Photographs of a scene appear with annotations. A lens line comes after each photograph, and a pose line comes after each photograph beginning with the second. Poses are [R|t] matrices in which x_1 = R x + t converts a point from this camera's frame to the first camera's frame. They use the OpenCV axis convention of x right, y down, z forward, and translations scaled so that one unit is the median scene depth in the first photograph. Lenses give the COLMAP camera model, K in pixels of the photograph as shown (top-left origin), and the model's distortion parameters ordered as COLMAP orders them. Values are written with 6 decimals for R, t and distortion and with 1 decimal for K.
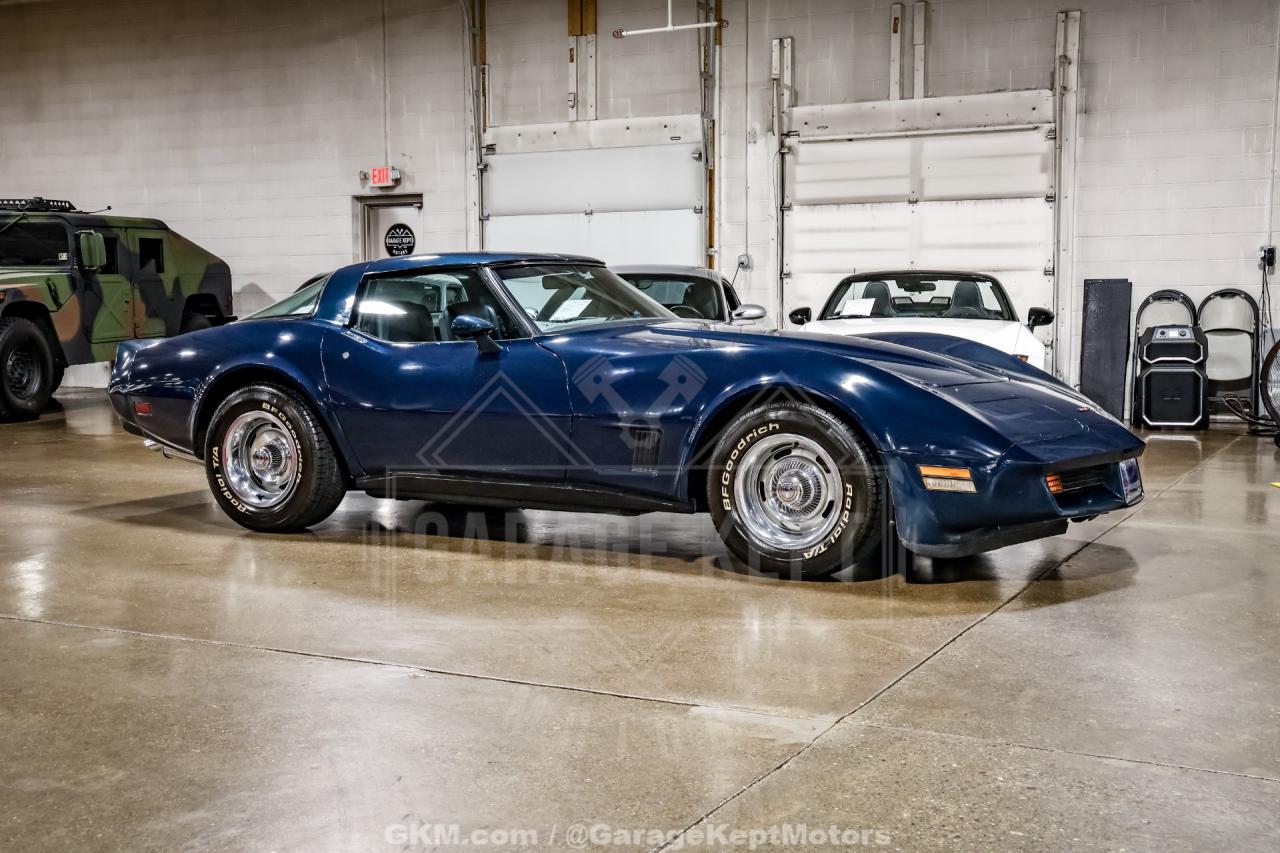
lens RADIAL K [[1608.5, 0, 640.0], [0, 1608.5, 426.5], [0, 0, 1]] dist [0.002098, 0.447245]
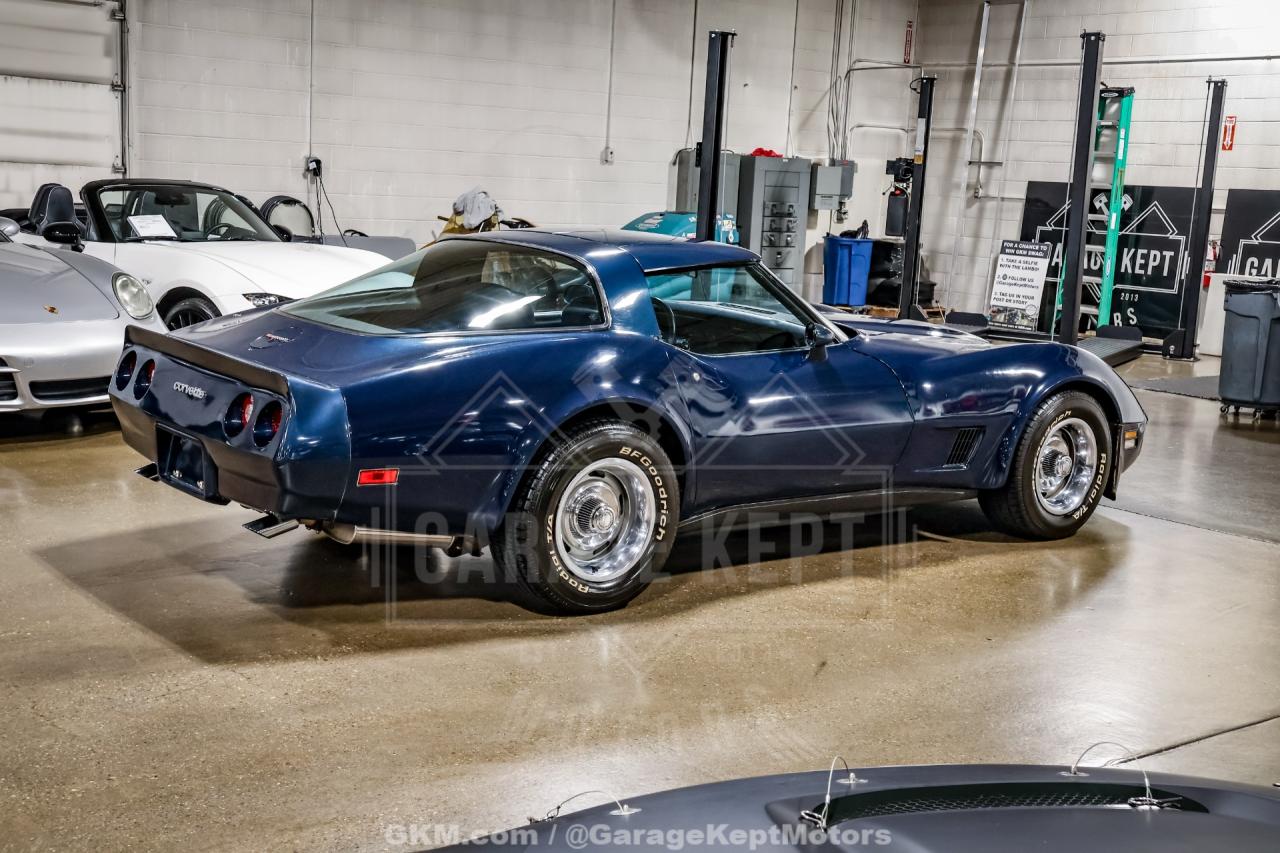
lens RADIAL K [[1608.5, 0, 640.0], [0, 1608.5, 426.5], [0, 0, 1]] dist [0.002098, 0.447245]
pose [[0.387773, -0.124971, 0.913244, -0.447938], [0.016532, 0.991550, 0.128667, -0.059177], [-0.921606, -0.034796, 0.386563, 0.337136]]
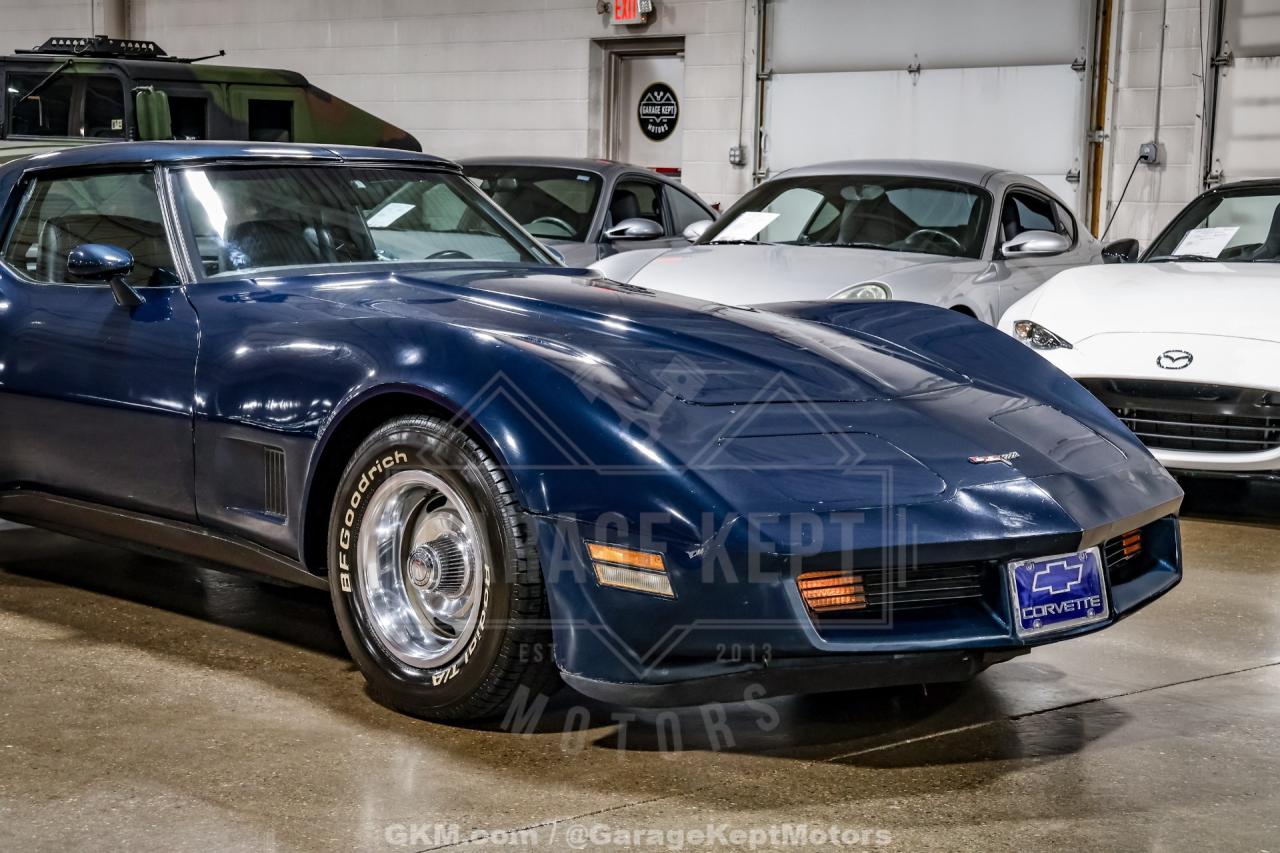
lens RADIAL K [[2476.2, 0, 640.0], [0, 2476.2, 426.5], [0, 0, 1]] dist [0.270933, 0.532165]
pose [[0.947857, 0.058031, -0.313367, 0.182138], [-0.053137, 0.998295, 0.024142, -0.015262], [0.314234, -0.006232, 0.949325, 0.066547]]
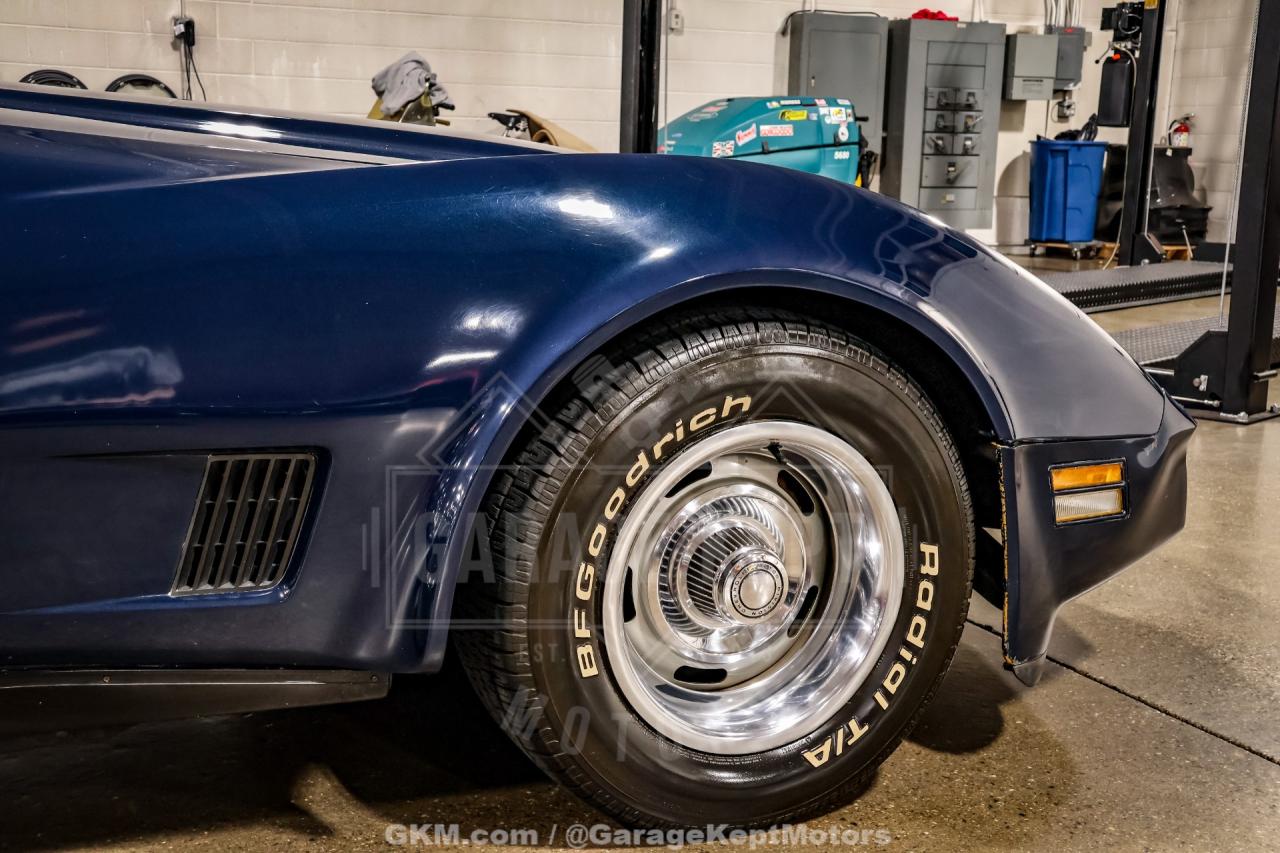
lens RADIAL K [[1608.5, 0, 640.0], [0, 1608.5, 426.5], [0, 0, 1]] dist [0.002098, 0.447245]
pose [[0.609018, -0.125441, 0.783174, -0.074674], [0.033397, 0.990594, 0.132693, -0.015948], [-0.792453, -0.054656, 0.607479, 0.330508]]
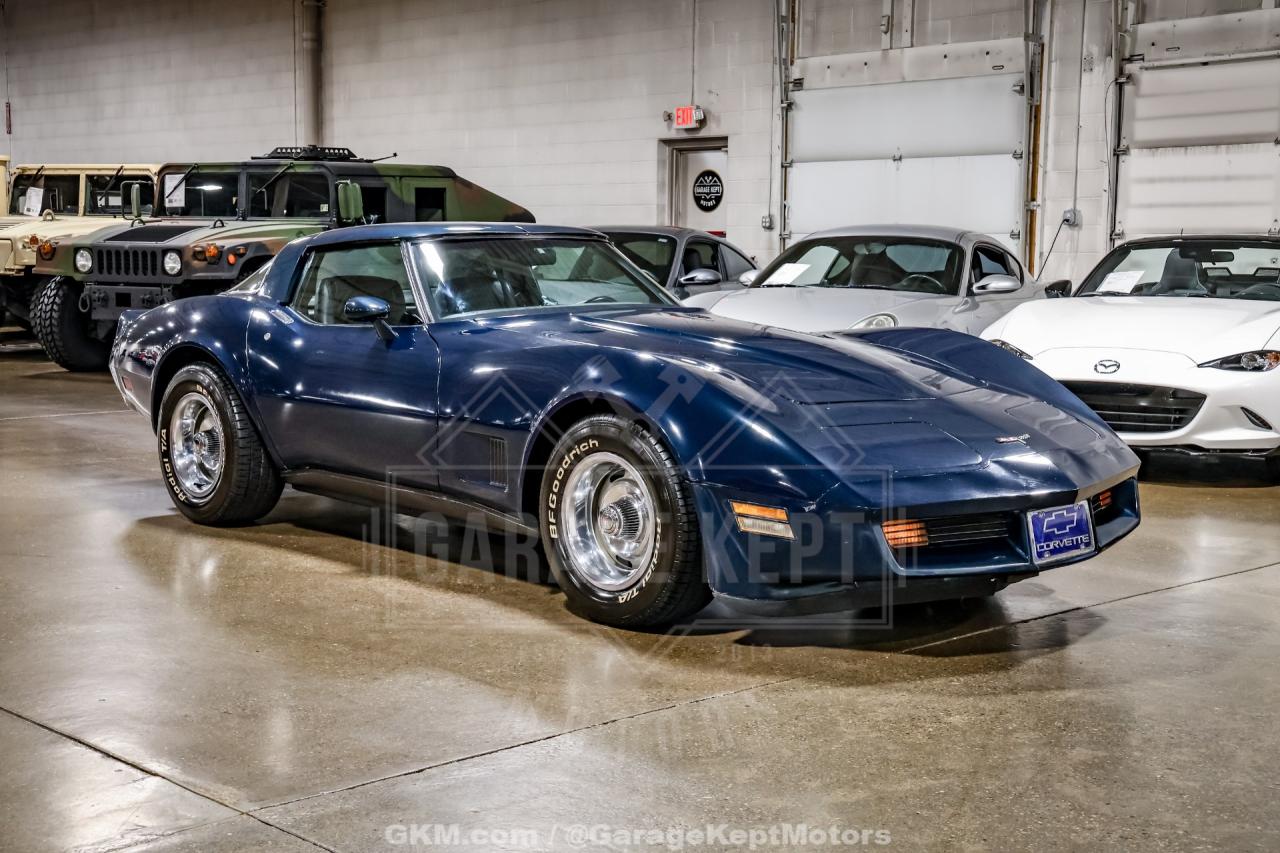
lens RADIAL K [[1826.4, 0, 640.0], [0, 1826.4, 426.5], [0, 0, 1]] dist [0.098486, 0.375924]
pose [[0.944148, 0.047502, -0.326081, 0.168346], [-0.040315, 0.998773, 0.028768, -0.014978], [0.327047, -0.014015, 0.944904, 0.043538]]
